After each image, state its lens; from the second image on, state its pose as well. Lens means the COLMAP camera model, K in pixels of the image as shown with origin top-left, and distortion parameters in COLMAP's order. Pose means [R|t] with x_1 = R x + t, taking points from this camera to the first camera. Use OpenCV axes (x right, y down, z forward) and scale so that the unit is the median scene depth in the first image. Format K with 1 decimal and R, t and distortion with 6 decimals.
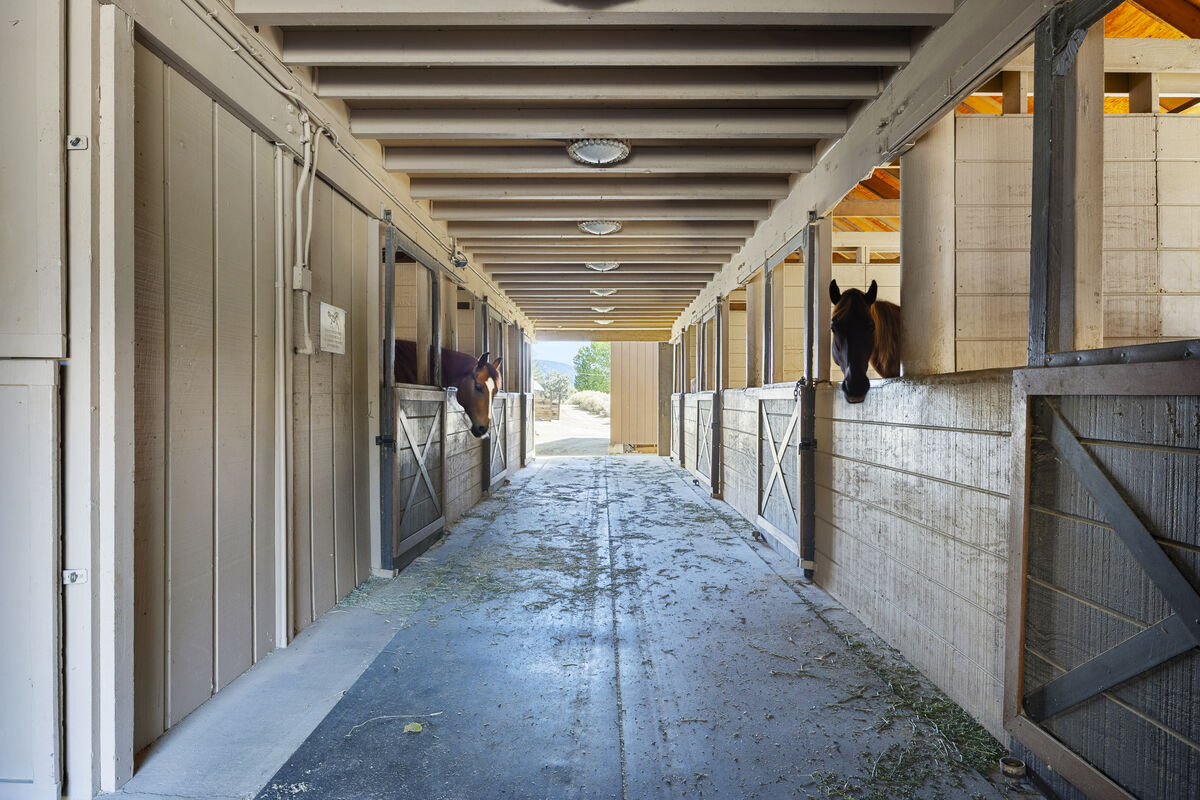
lens RADIAL K [[731.3, 0, 600.0], [0, 731.3, 400.0], [0, 0, 1]] dist [0.000491, 0.000006]
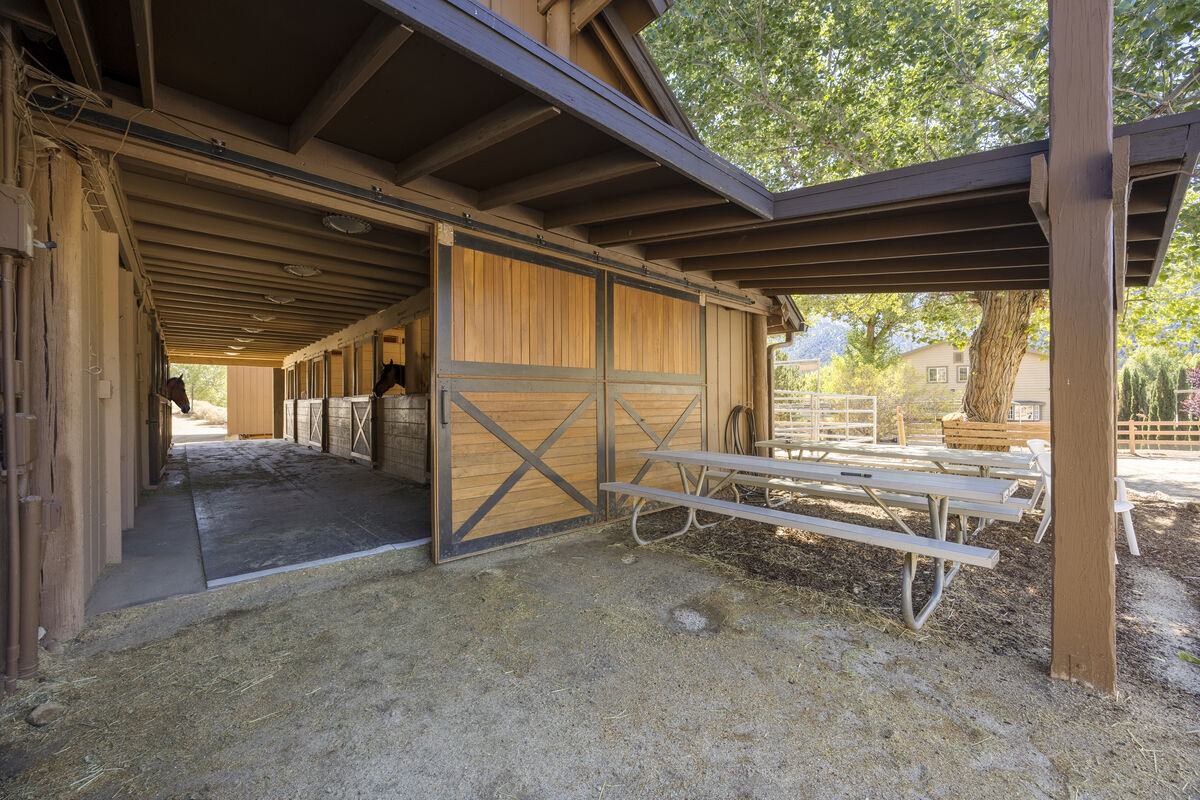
lens RADIAL K [[452.5, 0, 600.0], [0, 452.5, 400.0], [0, 0, 1]] dist [0.000311, 0.000009]
pose [[0.737136, -0.002948, 0.675738, -0.128090], [0.008649, 0.999950, -0.005073, 0.005178], [-0.675690, 0.009585, 0.737124, -0.441564]]
